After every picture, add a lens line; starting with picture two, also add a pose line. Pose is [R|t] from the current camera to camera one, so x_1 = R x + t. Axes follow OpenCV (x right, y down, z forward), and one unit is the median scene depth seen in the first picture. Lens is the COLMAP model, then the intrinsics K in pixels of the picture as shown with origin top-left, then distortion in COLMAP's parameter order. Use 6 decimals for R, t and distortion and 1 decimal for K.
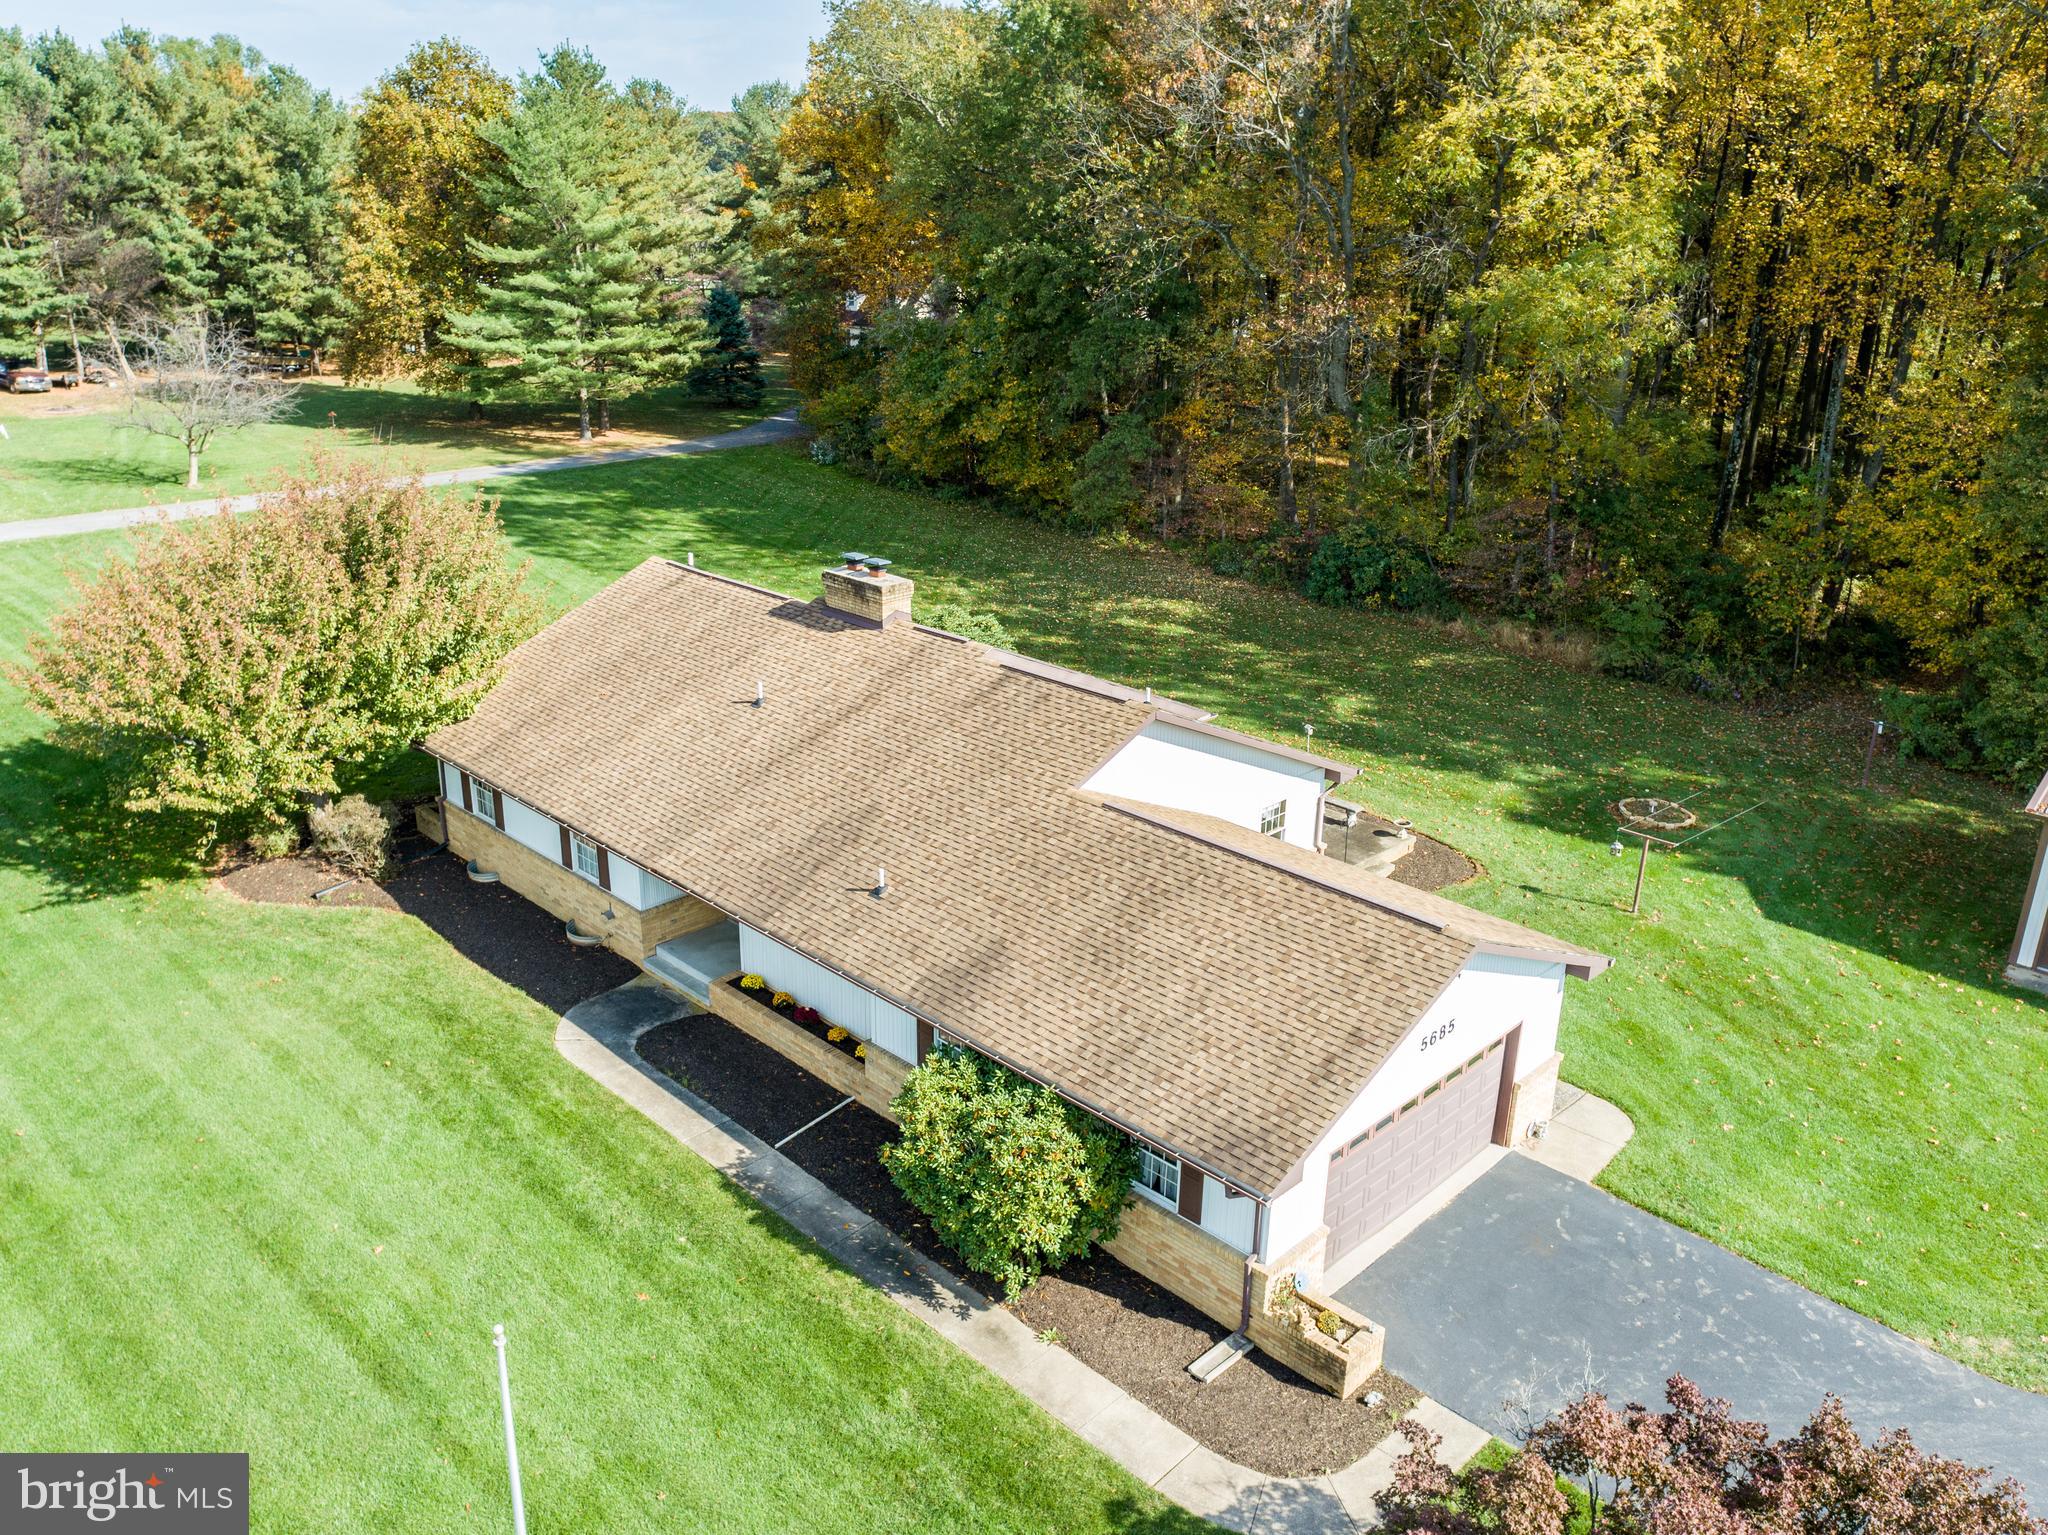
lens RADIAL K [[1588.7, 0, 1024.0], [0, 1588.7, 767.5], [0, 0, 1]] dist [-0.013279, 0.003267]
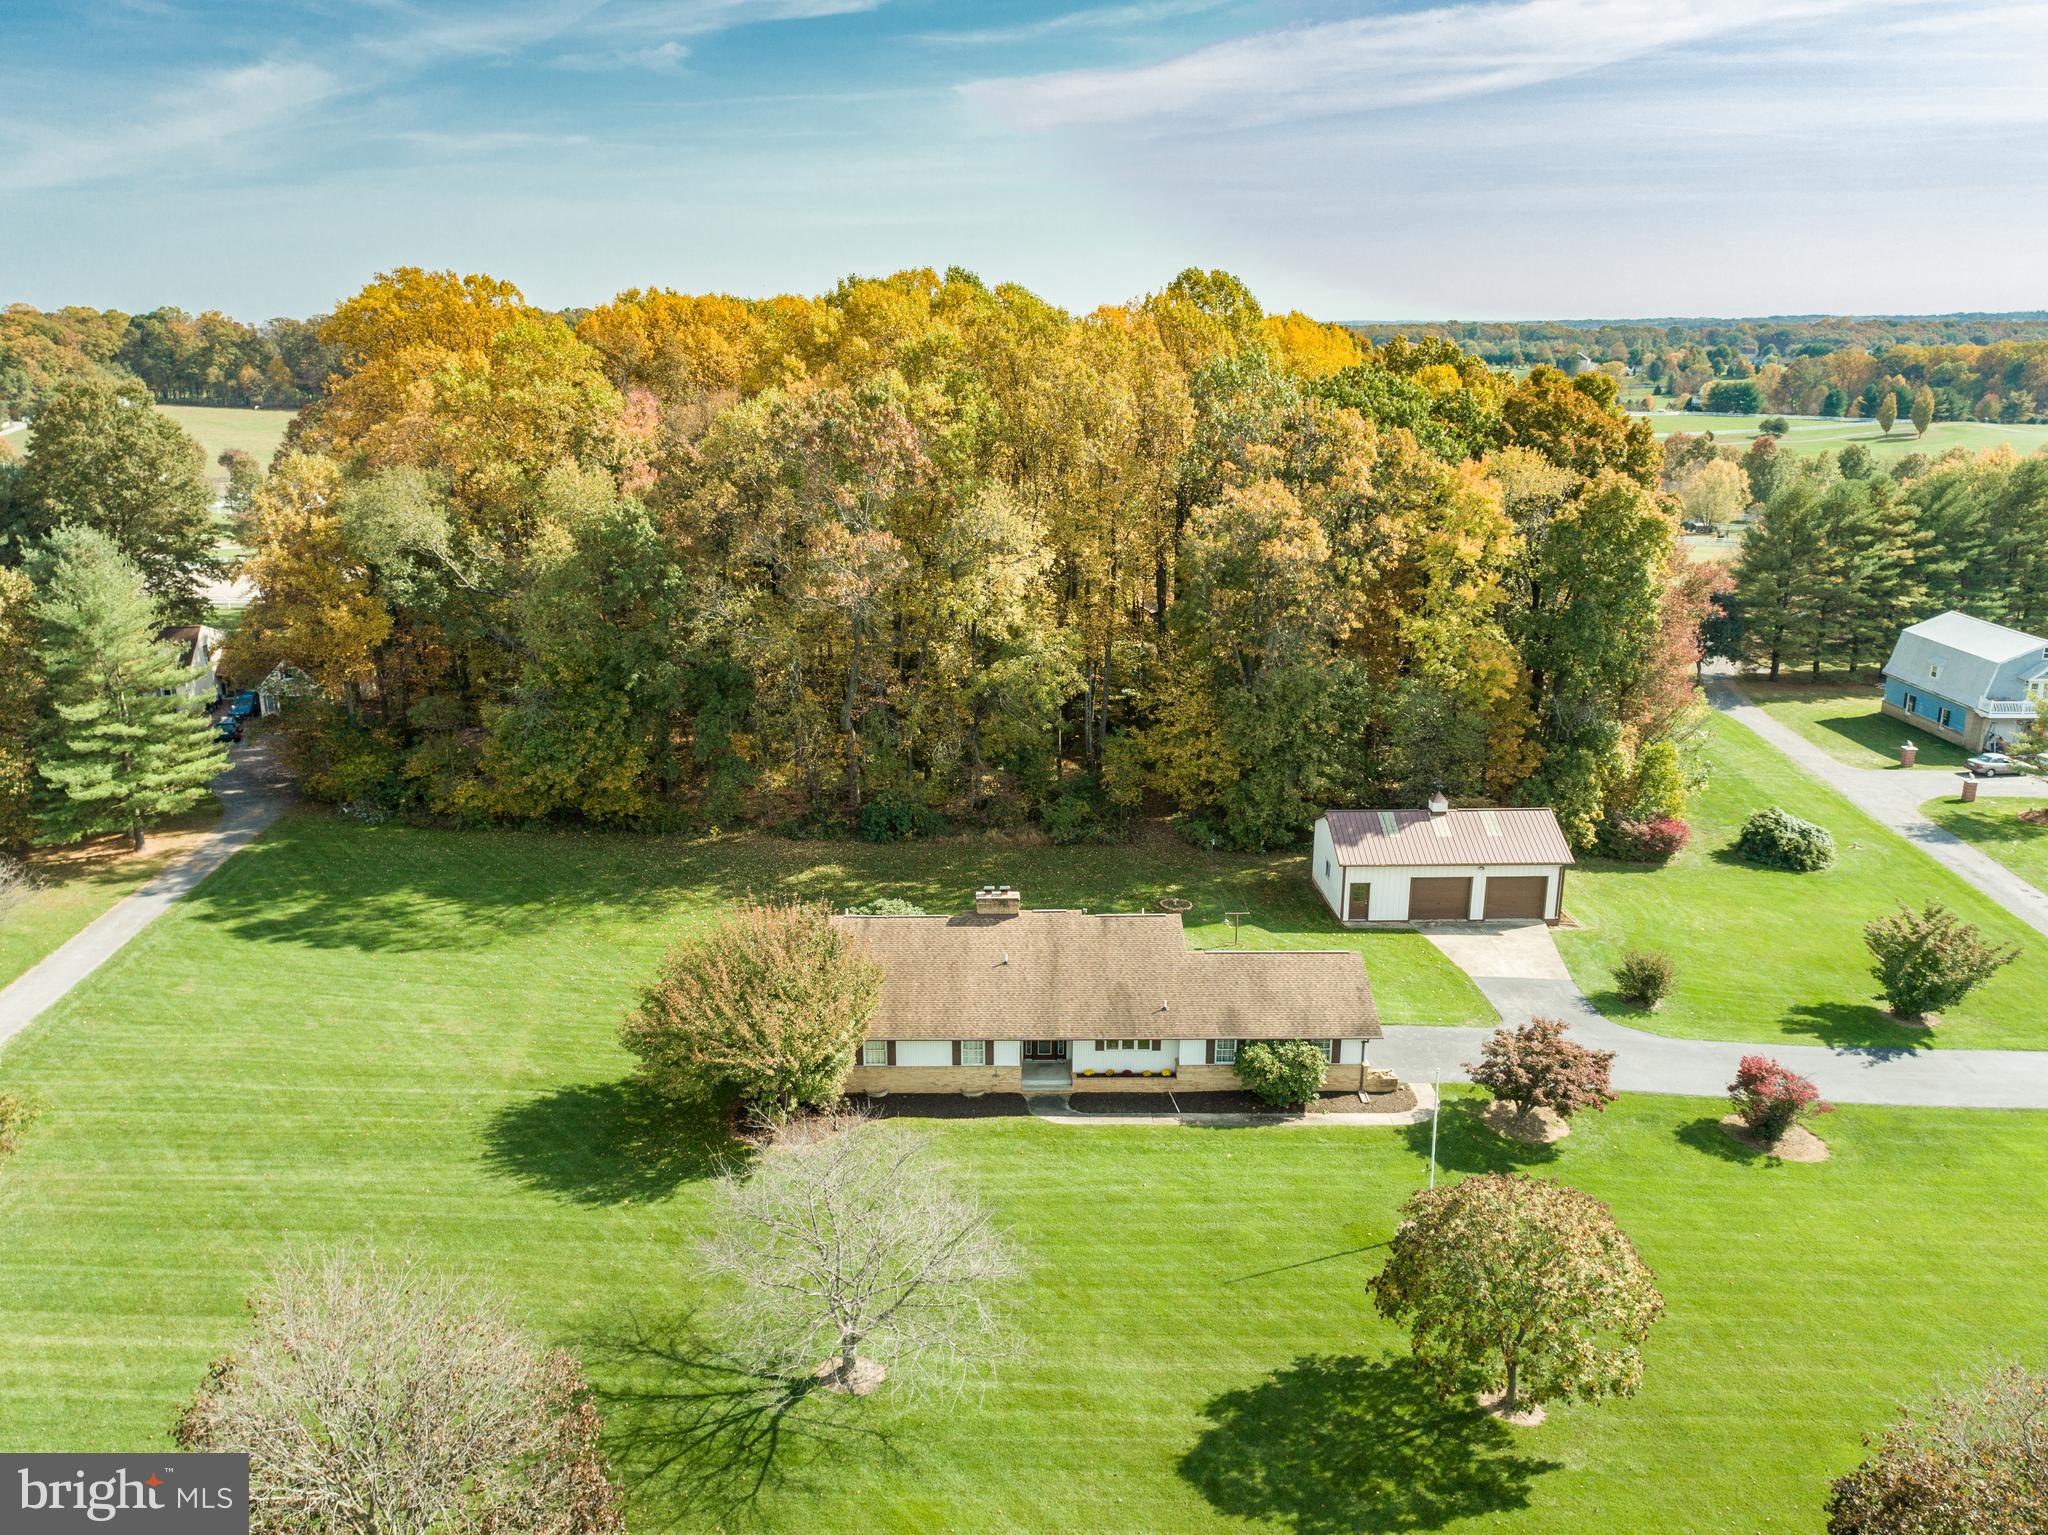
lens RADIAL K [[1586.7, 0, 970.0], [0, 1586.7, 770.1], [0, 0, 1]] dist [-0.010061, -0.001202]
pose [[0.717752, -0.212038, 0.663229, -1.143828], [0.261876, 0.964777, 0.025041, -0.261754], [-0.645177, 0.155711, 0.747998, -0.467649]]
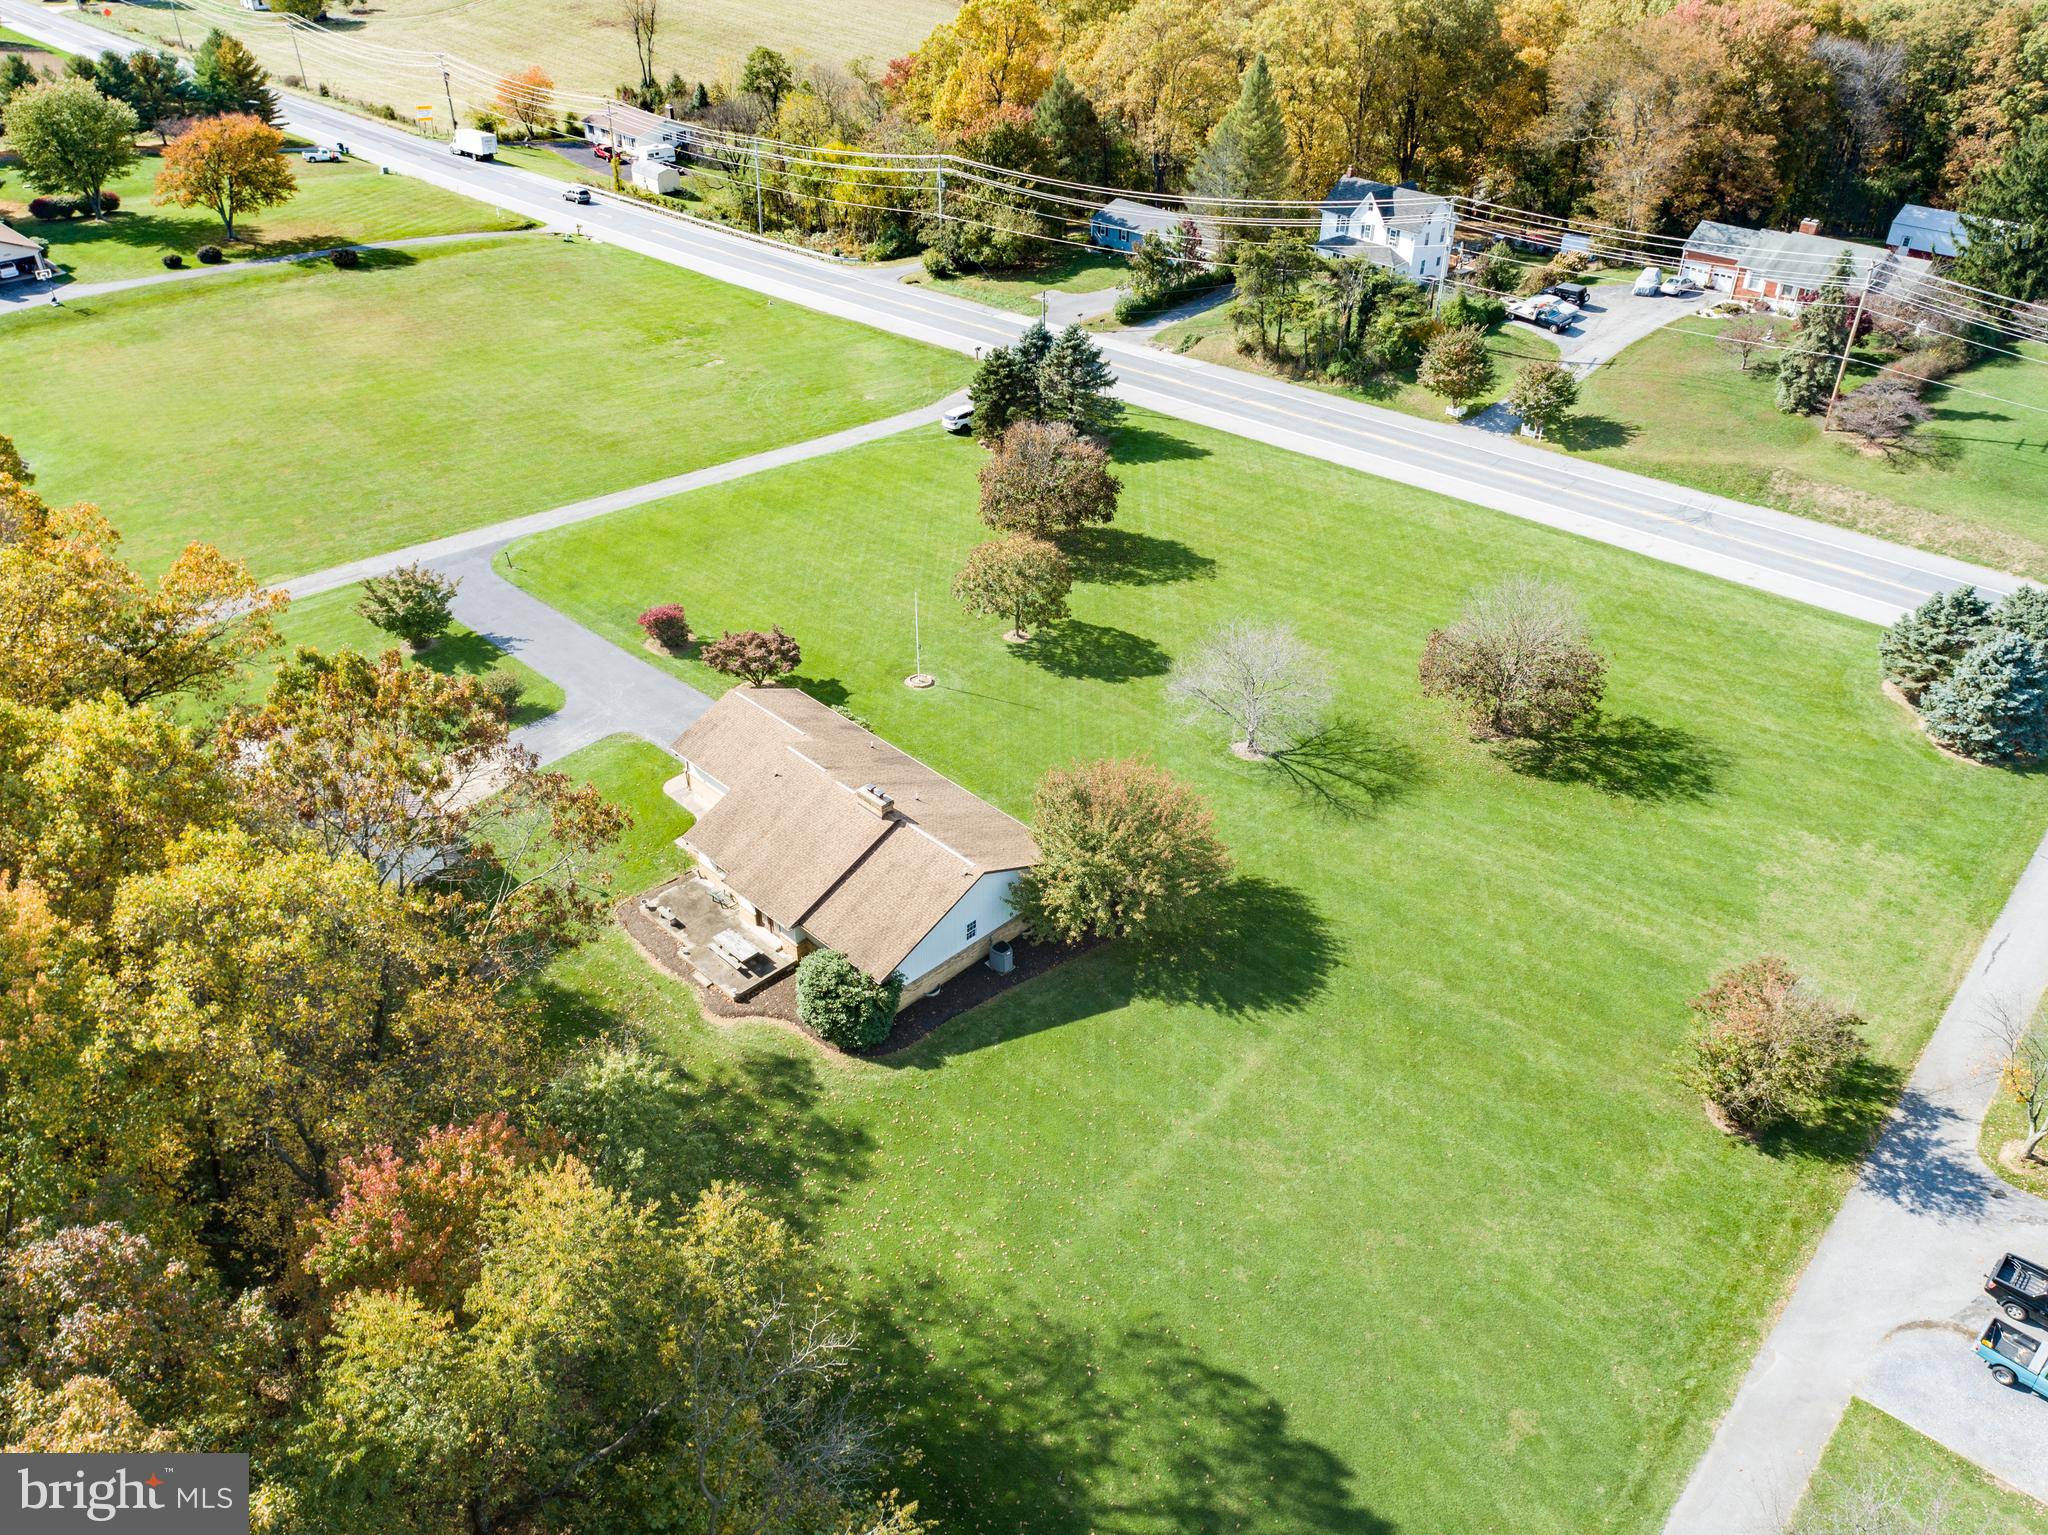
lens RADIAL K [[1586.7, 0, 970.0], [0, 1586.7, 770.1], [0, 0, 1]] dist [-0.010061, -0.001202]
pose [[-0.999473, -0.025778, 0.019745, -0.217081], [0.001082, 0.581309, 0.813682, -1.579103], [-0.032453, 0.813275, -0.580974, 1.771722]]
